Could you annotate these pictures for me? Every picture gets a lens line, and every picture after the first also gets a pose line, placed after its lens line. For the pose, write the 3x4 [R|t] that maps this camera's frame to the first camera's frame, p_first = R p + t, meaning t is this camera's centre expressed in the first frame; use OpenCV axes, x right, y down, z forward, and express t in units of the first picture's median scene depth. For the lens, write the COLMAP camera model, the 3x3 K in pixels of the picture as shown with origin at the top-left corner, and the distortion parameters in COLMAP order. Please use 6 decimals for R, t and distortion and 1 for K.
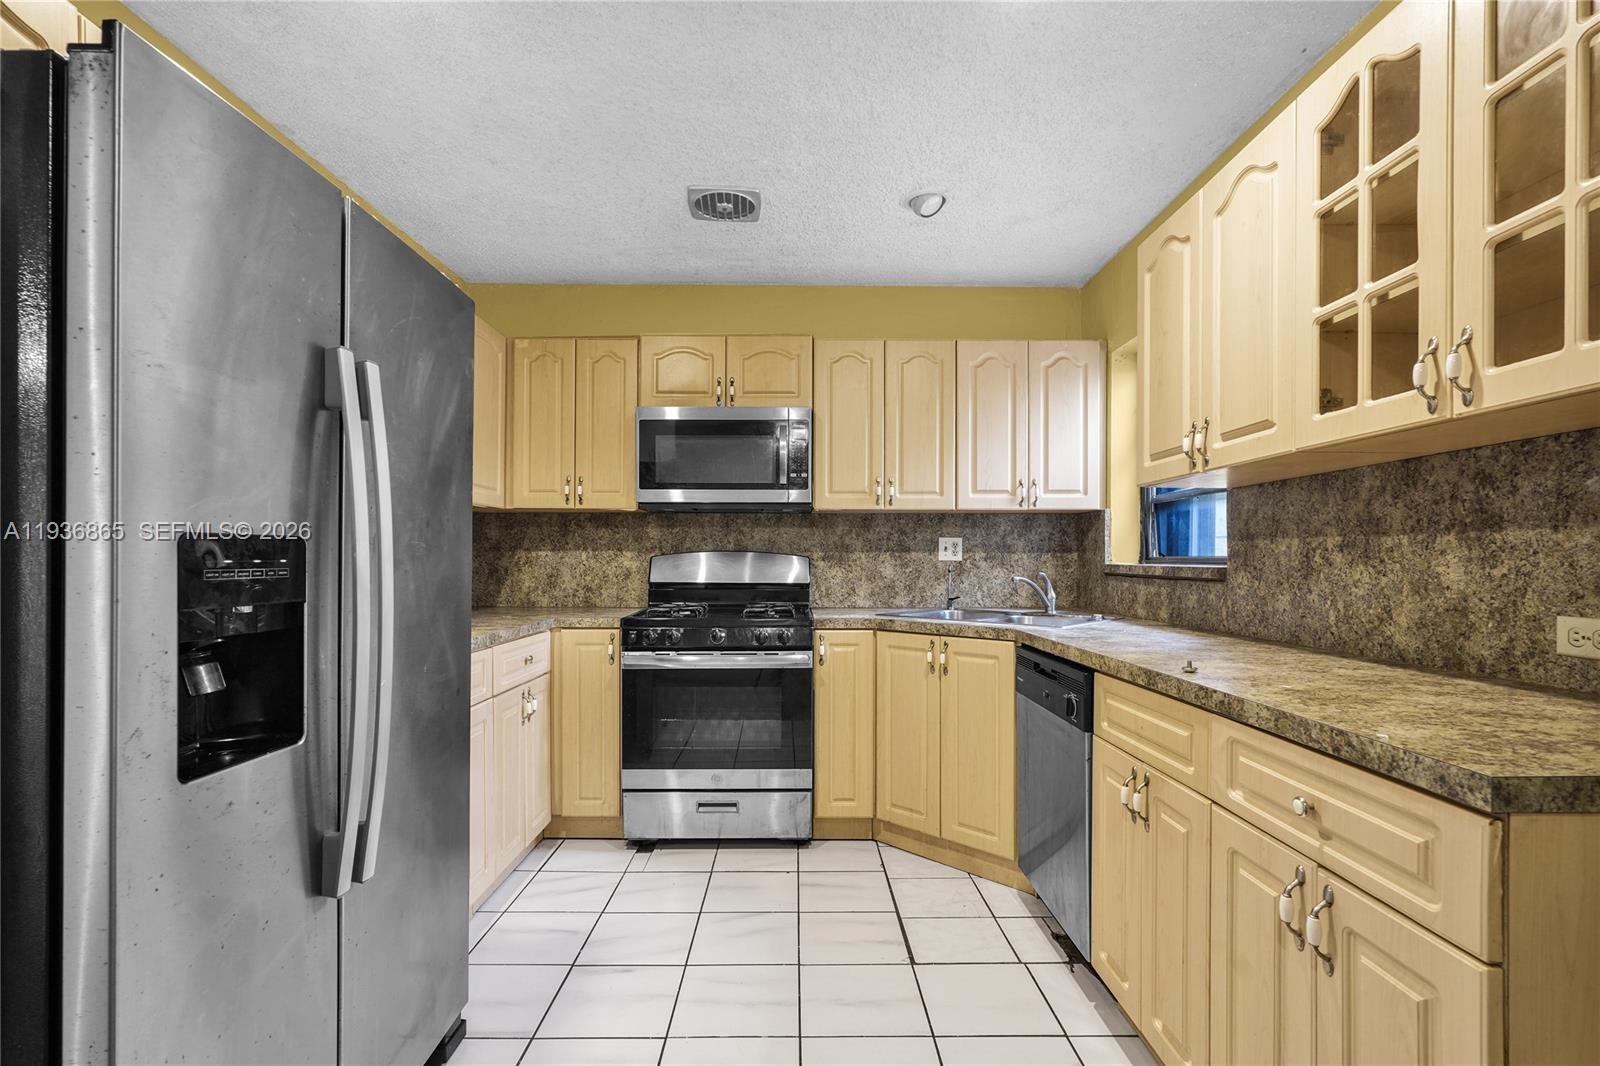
lens RADIAL K [[762.2, 0, 802.8], [0, 762.2, 548.1], [0, 0, 1]] dist [-0.010520, -0.000196]
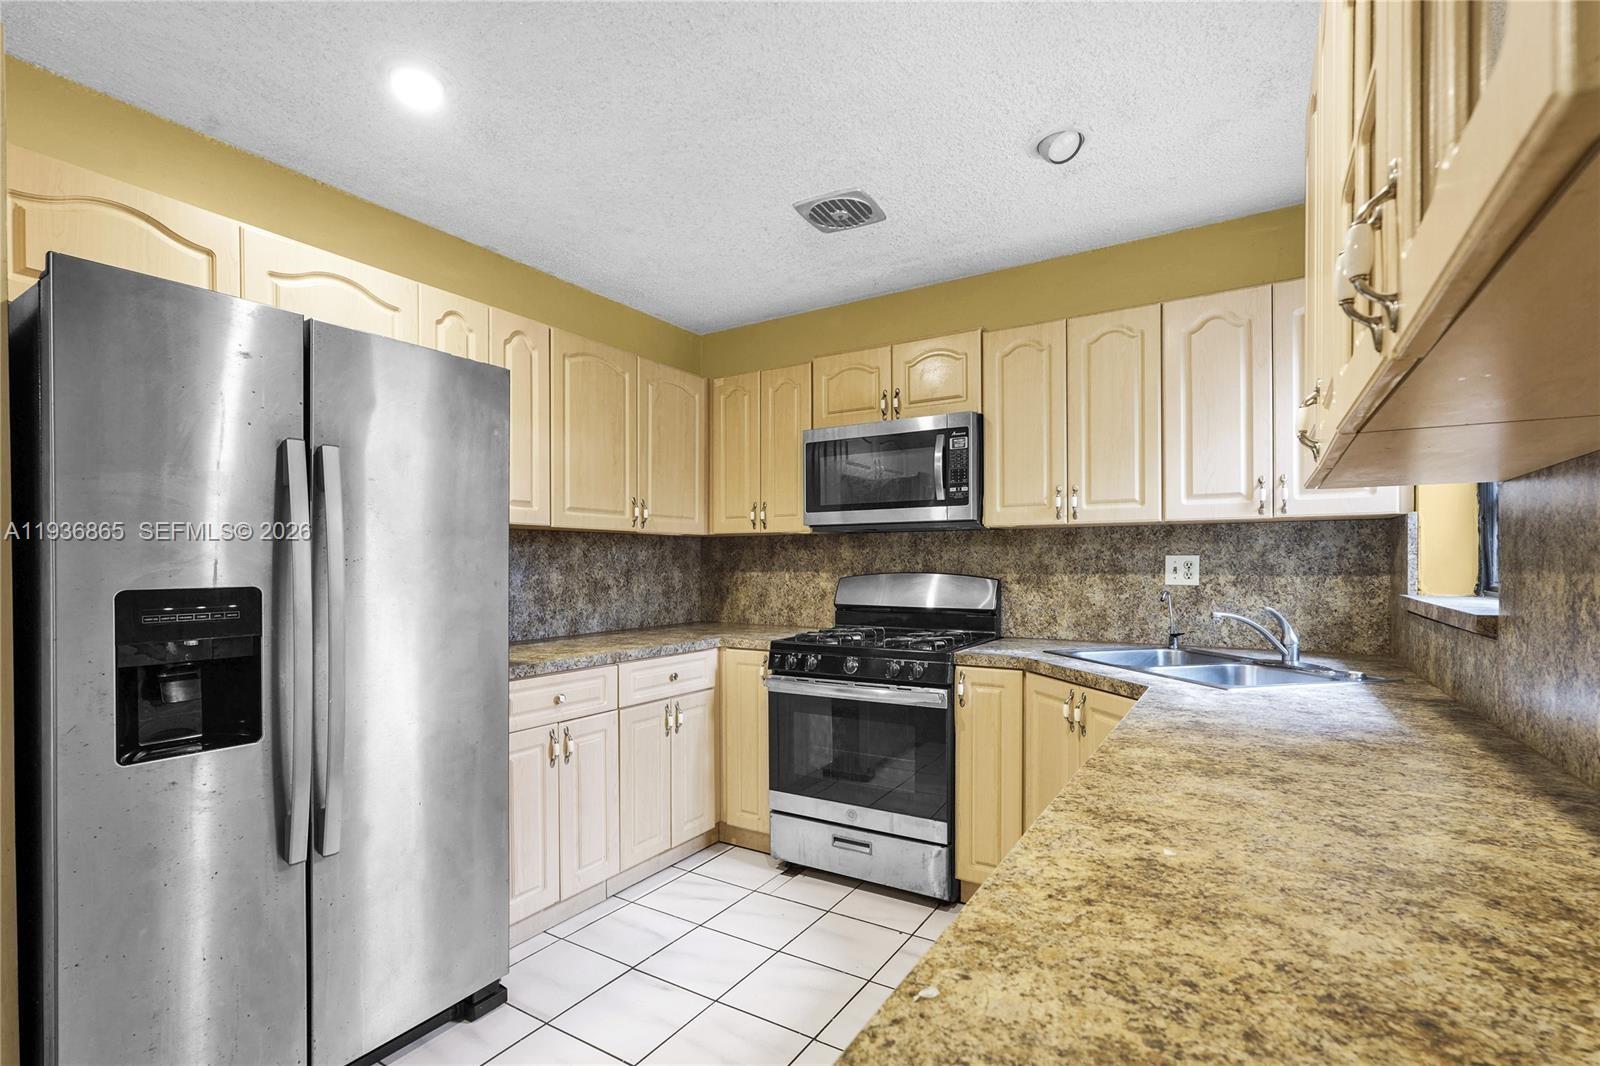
lens RADIAL K [[753.5, 0, 795.6], [0, 753.5, 556.6], [0, 0, 1]] dist [-0.004093, -0.000023]
pose [[0.839577, -0.008801, -0.543170, 0.305567], [0.012408, 0.999919, 0.002976, -0.021656], [0.543099, -0.009239, 0.839618, 0.152697]]
